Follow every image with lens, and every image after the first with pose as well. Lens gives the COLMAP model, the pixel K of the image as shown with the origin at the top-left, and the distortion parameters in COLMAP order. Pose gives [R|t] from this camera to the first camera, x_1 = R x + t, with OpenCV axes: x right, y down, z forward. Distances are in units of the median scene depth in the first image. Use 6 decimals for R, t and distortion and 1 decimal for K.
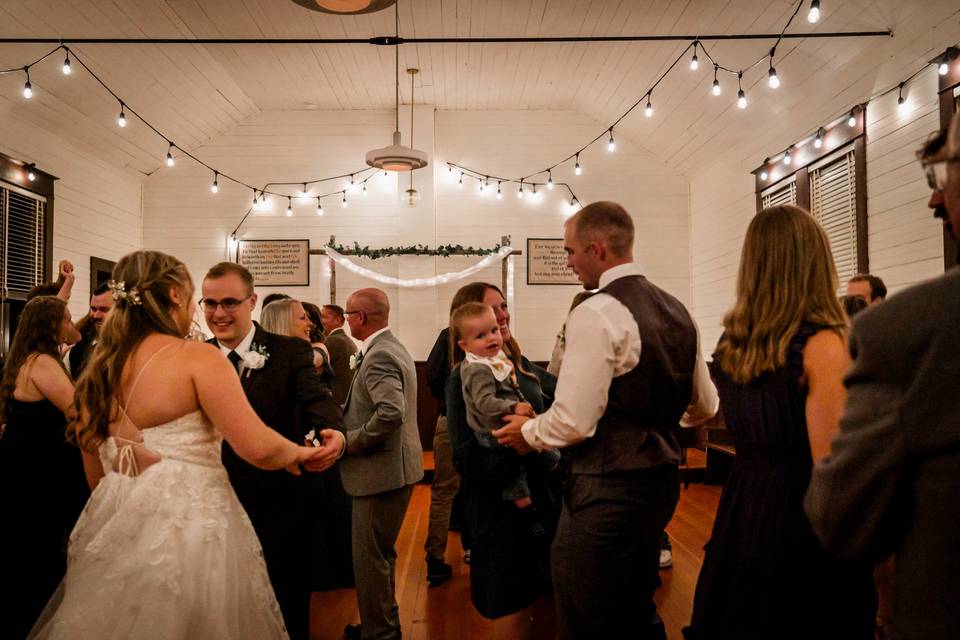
lens RADIAL K [[787.0, 0, 467.6], [0, 787.0, 305.2], [0, 0, 1]] dist [0.002643, -0.004697]
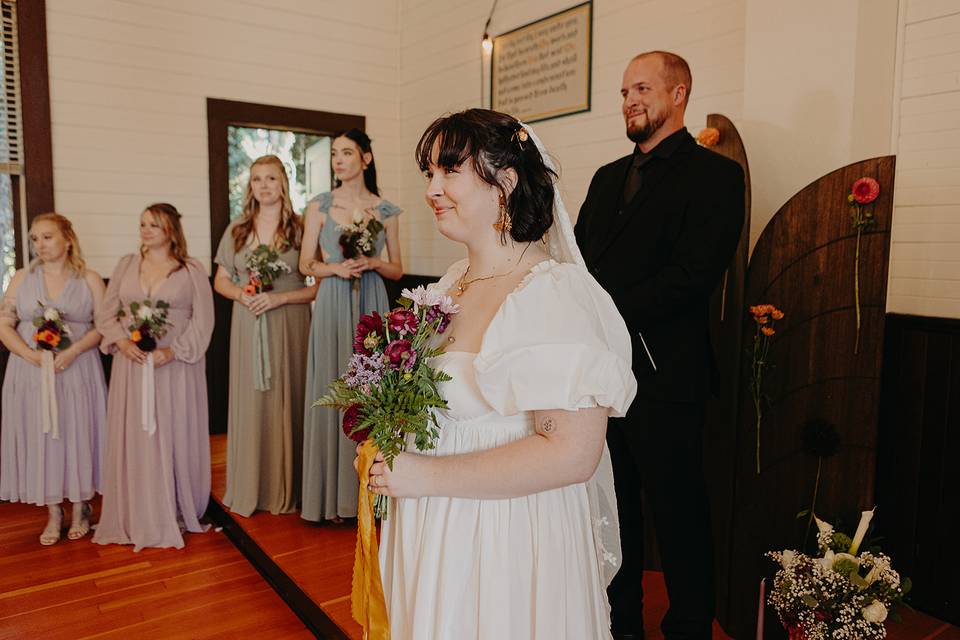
lens RADIAL K [[724.3, 0, 480.0], [0, 724.3, 320.0], [0, 0, 1]] dist [-0.002451, 0.001016]
pose [[0.570977, 0.100894, -0.814743, 0.123872], [0.030666, 0.989106, 0.143977, 0.036880], [0.820393, -0.107193, 0.561662, 0.904642]]
